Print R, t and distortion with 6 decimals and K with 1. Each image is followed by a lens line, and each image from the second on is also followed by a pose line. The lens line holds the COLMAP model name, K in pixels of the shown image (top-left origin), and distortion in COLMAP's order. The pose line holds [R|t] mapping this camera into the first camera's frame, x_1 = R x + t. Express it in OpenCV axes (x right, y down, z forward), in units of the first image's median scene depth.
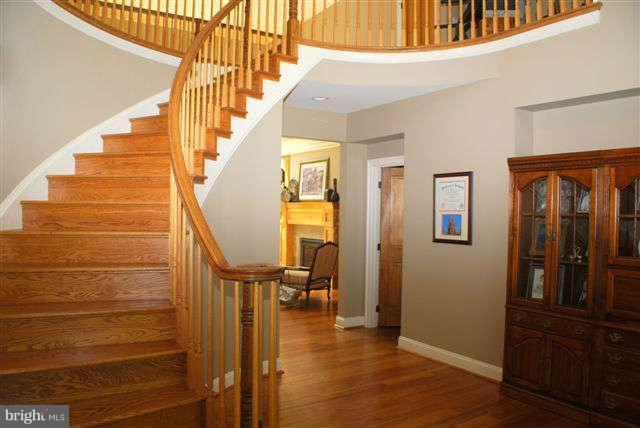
lens RADIAL K [[571.1, 0, 320.0], [0, 571.1, 214.0], [0, 0, 1]] dist [-0.128851, 0.006961]
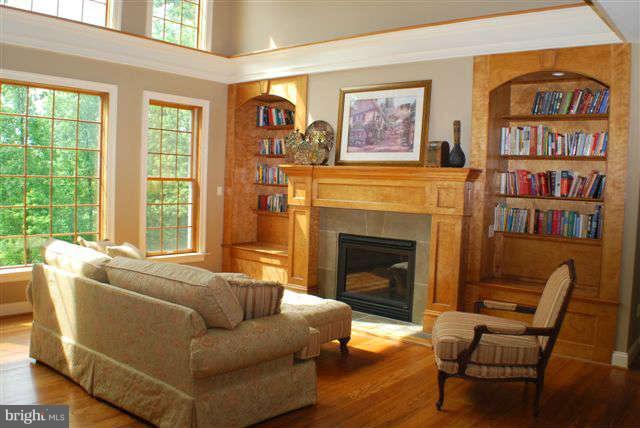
lens RADIAL K [[571.1, 0, 320.0], [0, 571.1, 214.0], [0, 0, 1]] dist [-0.128851, 0.006961]
pose [[0.940950, 0.006362, 0.338485, -0.230003], [-0.025388, 0.998334, 0.051812, -0.003125], [-0.337592, -0.057346, 0.939544, 0.521504]]
